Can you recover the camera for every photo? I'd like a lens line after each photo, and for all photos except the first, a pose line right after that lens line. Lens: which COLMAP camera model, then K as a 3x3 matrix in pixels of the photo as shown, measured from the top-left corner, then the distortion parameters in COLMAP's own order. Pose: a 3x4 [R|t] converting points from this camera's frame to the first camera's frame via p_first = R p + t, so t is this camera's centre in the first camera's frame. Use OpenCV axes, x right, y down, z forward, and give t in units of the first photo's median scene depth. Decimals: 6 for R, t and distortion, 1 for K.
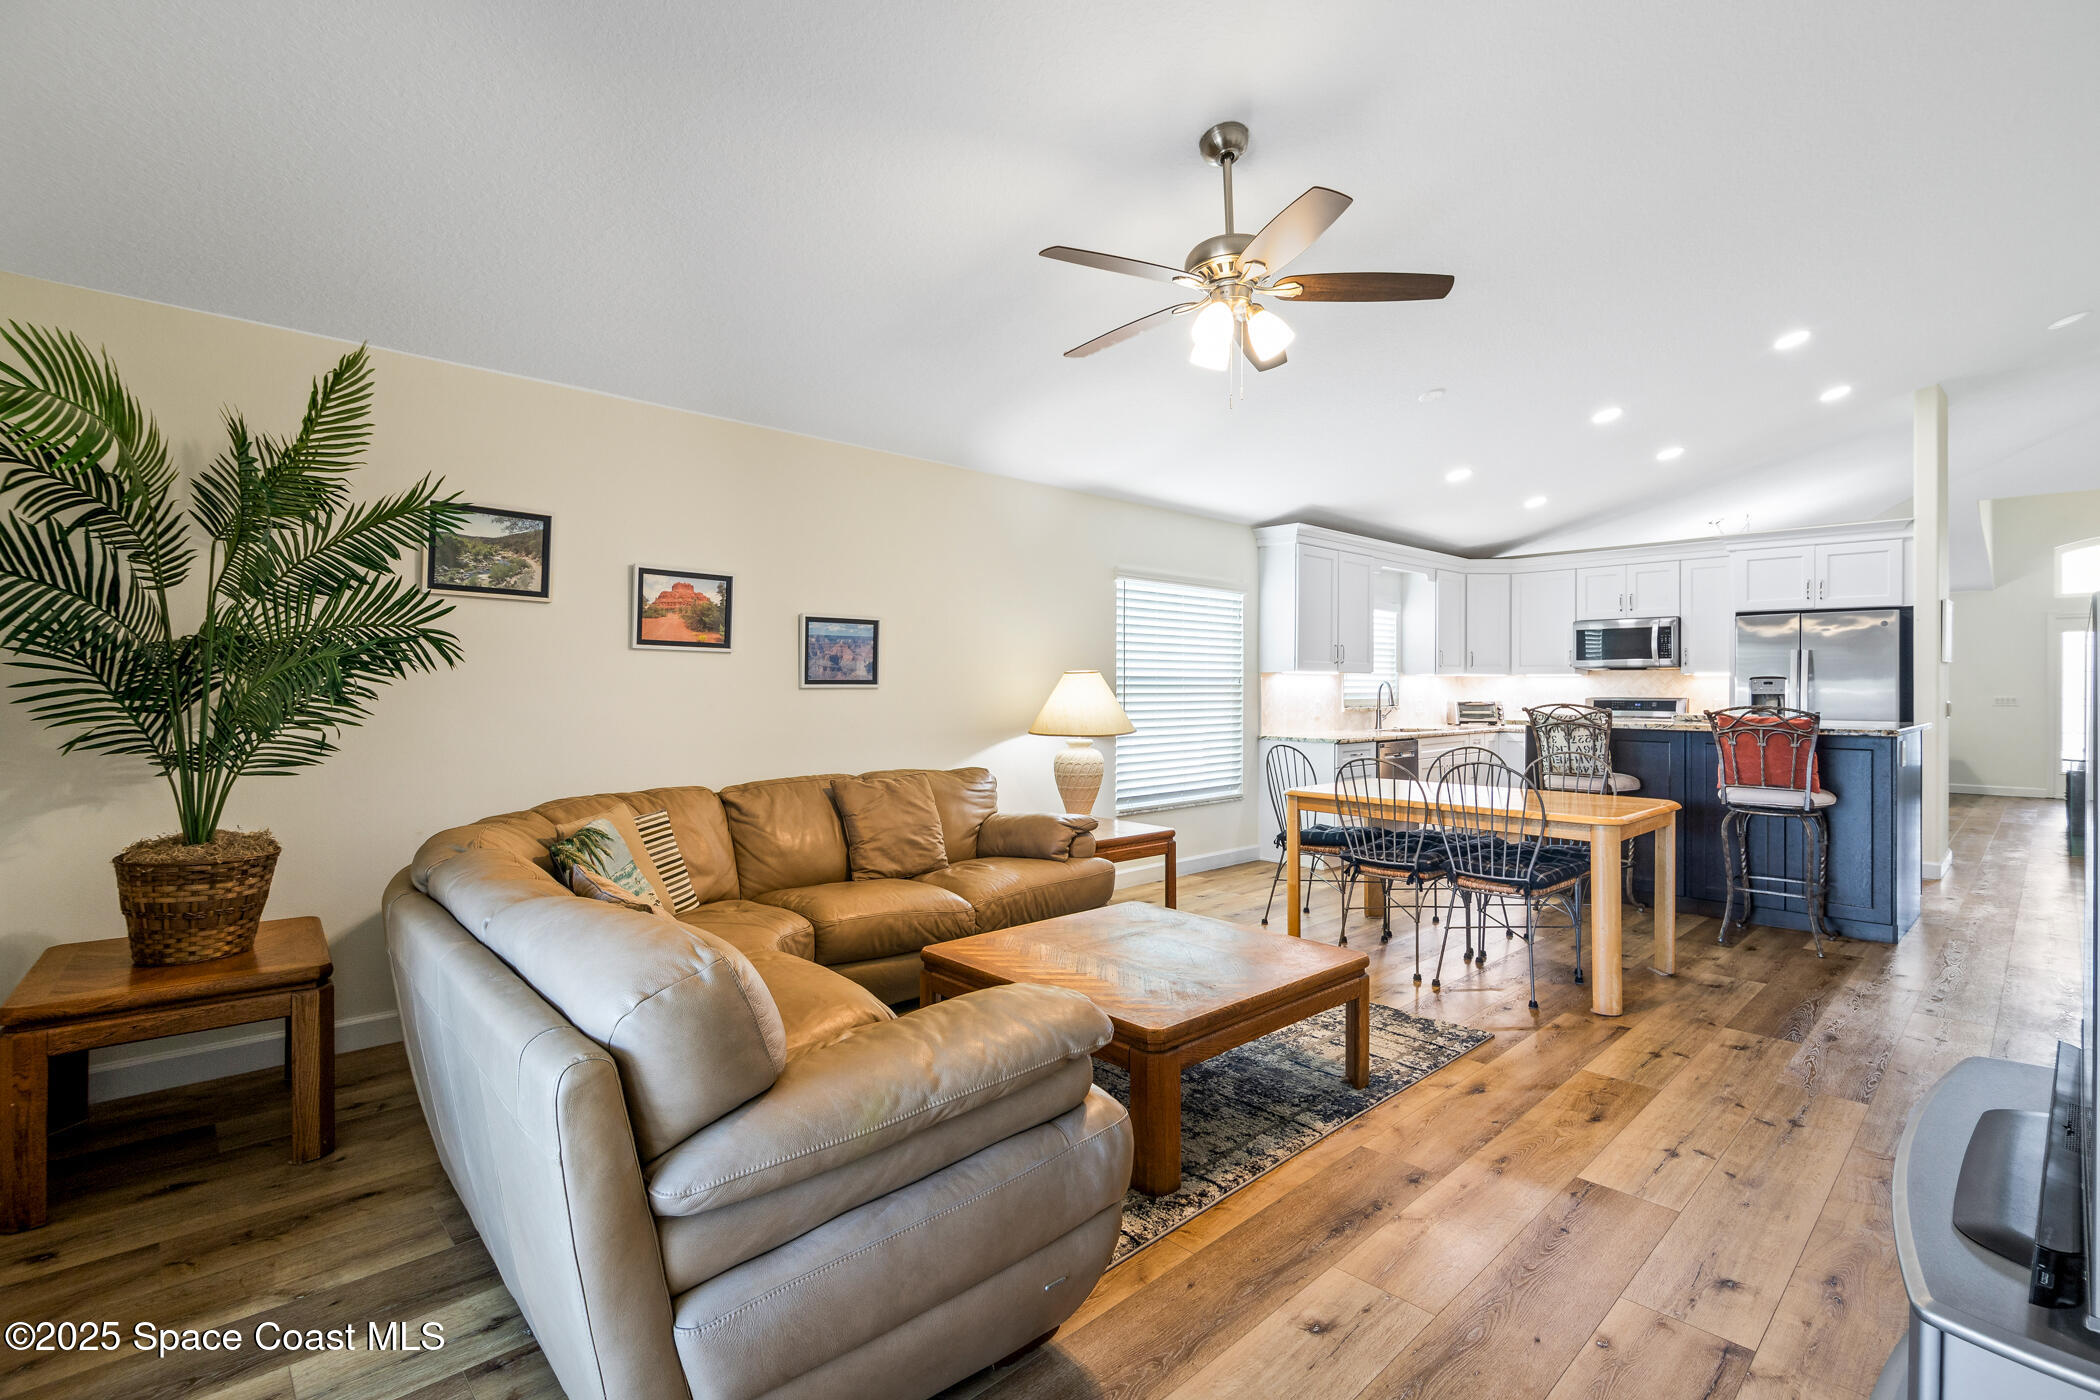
lens RADIAL K [[958.9, 0, 1077.6], [0, 958.9, 686.7], [0, 0, 1]] dist [-0.001446, -0.002551]
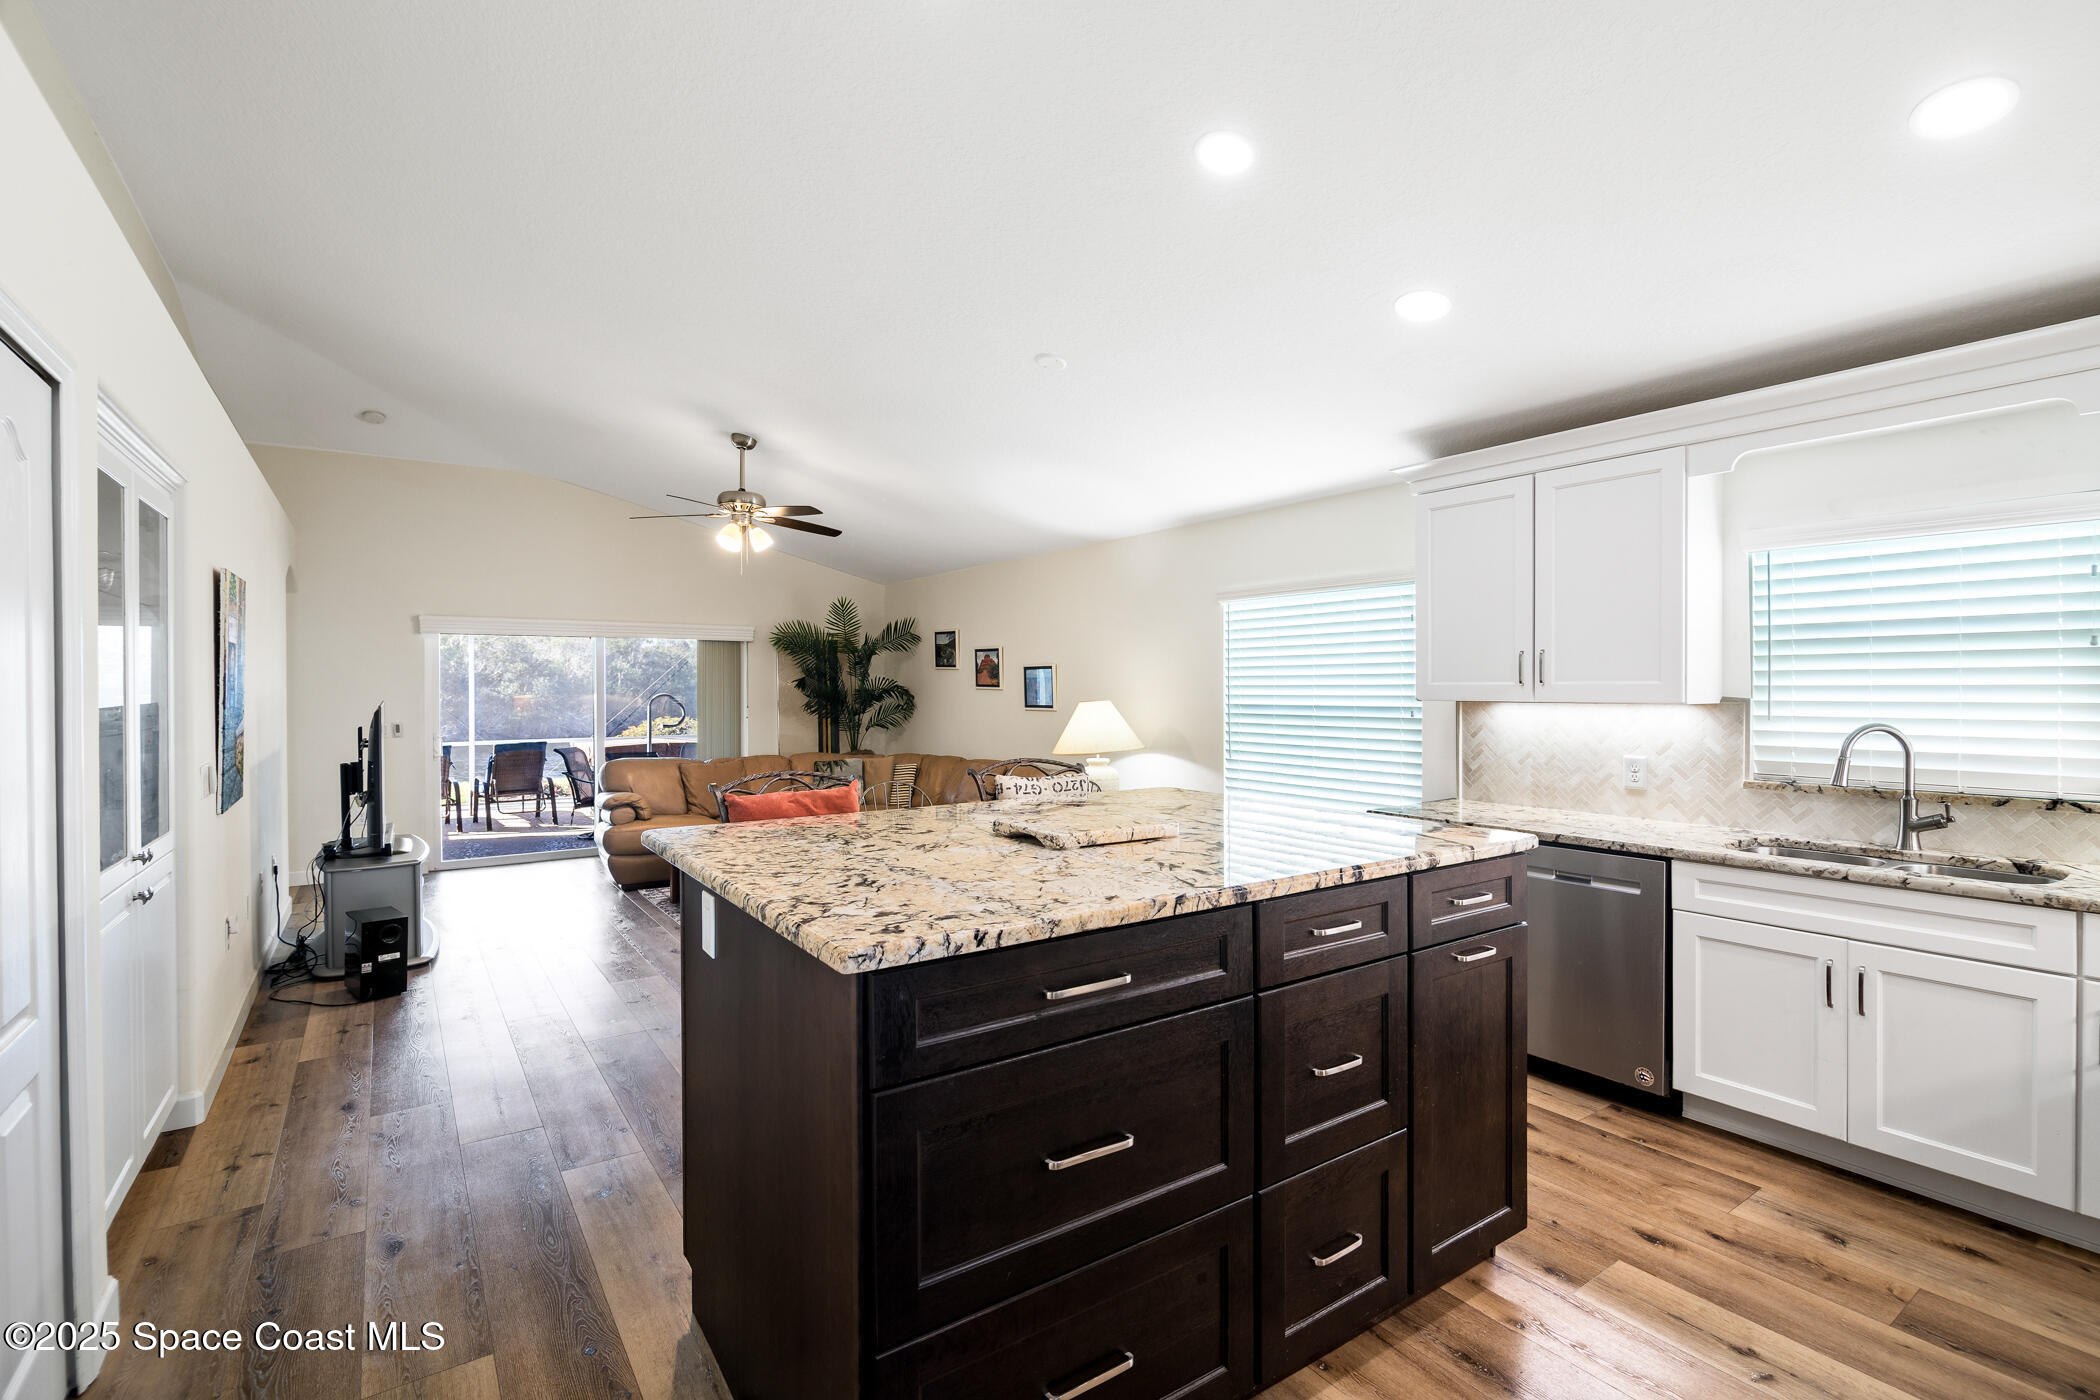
lens RADIAL K [[958.9, 0, 1029.3], [0, 958.9, 691.2], [0, 0, 1]] dist [-0.001446, -0.002551]
pose [[-0.178887, 0.002663, -0.983866, 1.319088], [-0.000538, 0.999996, 0.002805, -0.034793], [0.983870, 0.001032, -0.178885, 1.276153]]
